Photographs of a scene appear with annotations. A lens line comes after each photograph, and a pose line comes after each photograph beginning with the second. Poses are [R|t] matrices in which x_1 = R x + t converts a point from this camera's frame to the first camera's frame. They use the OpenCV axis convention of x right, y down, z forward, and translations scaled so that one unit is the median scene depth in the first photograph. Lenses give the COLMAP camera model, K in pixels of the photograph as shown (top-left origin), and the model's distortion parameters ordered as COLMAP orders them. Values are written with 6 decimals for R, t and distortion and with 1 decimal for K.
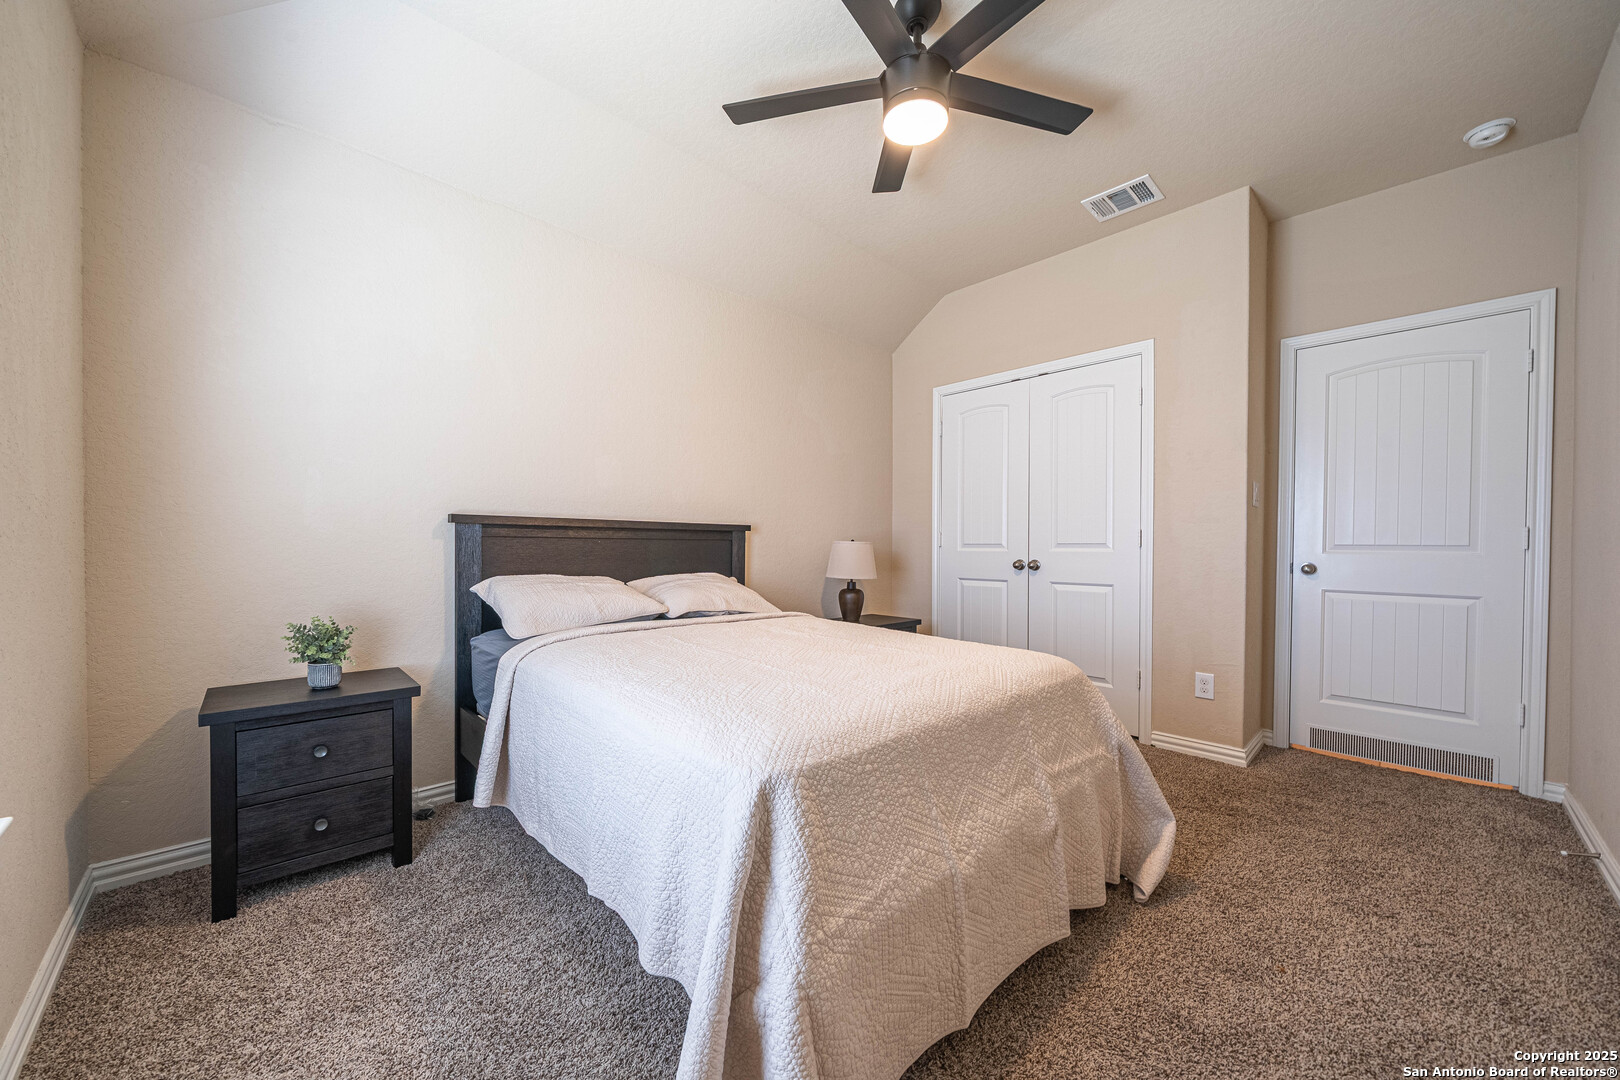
lens RADIAL K [[604.9, 0, 785.7], [0, 604.9, 553.8], [0, 0, 1]] dist [0.001394, 0.000128]
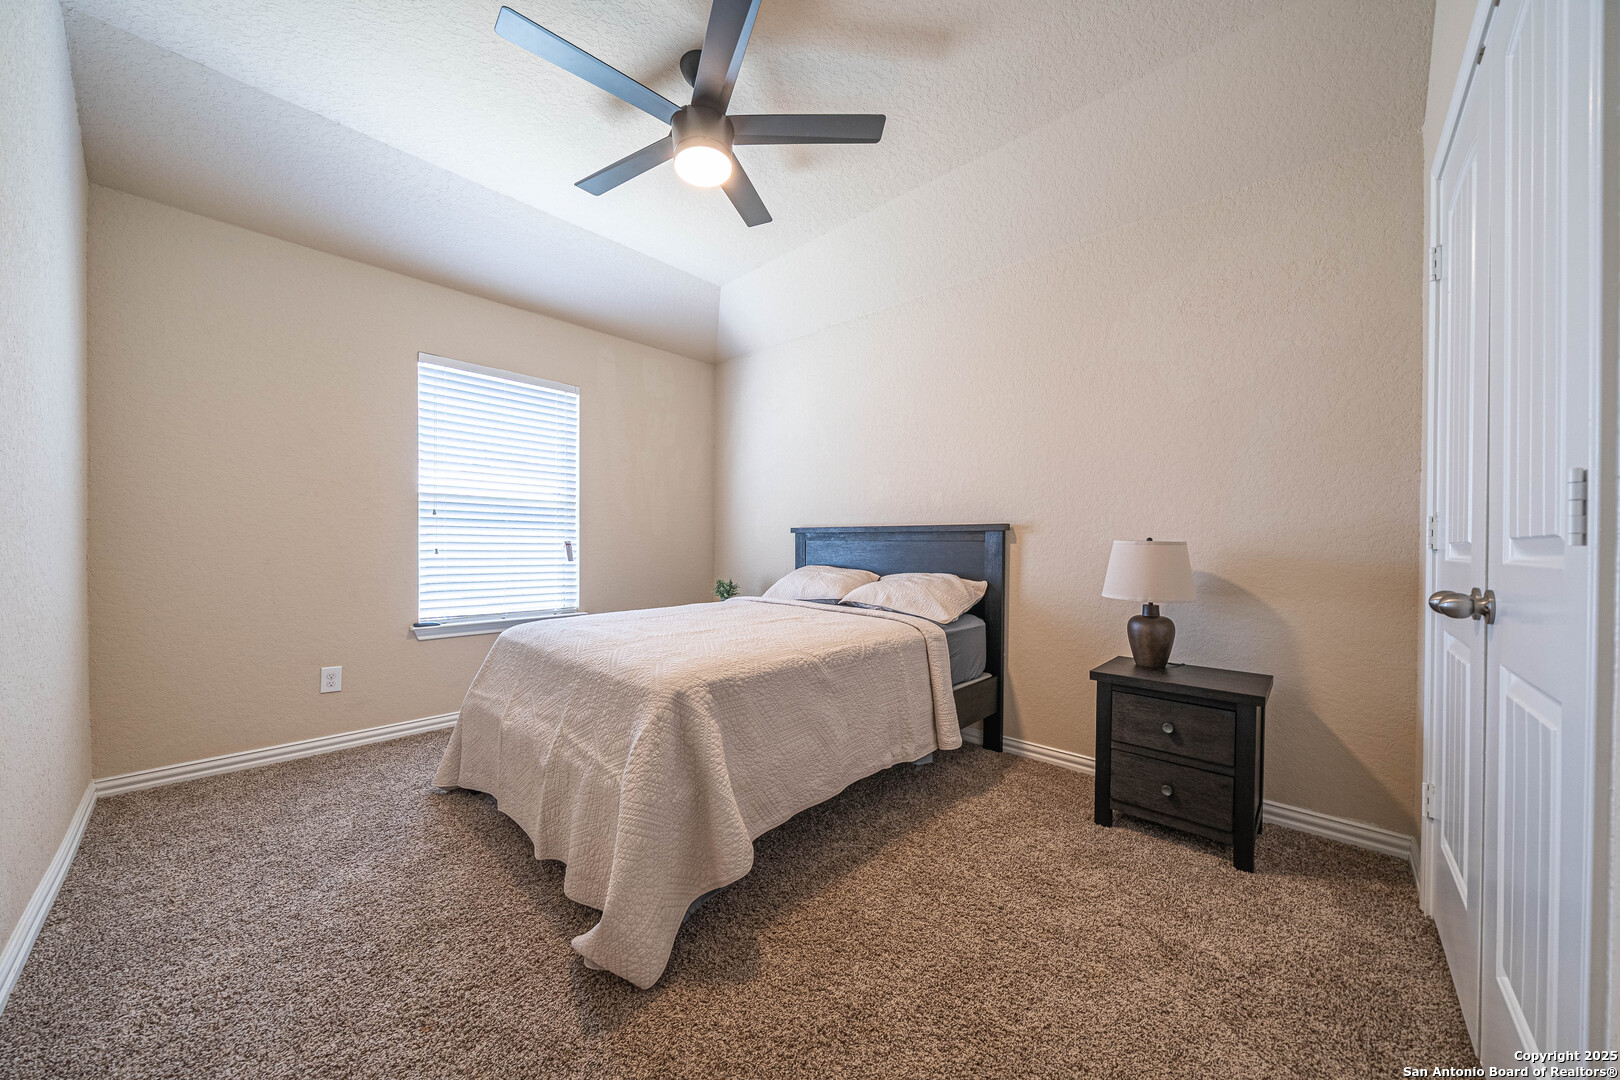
lens RADIAL K [[556.8, 0, 801.7], [0, 556.8, 549.8], [0, 0, 1]] dist [-0.003317, -0.000167]
pose [[0.044207, 0.003250, -0.999017, 0.738480], [-0.017135, 0.999850, 0.002494, -0.006235], [0.998875, 0.017008, 0.044256, 0.671051]]
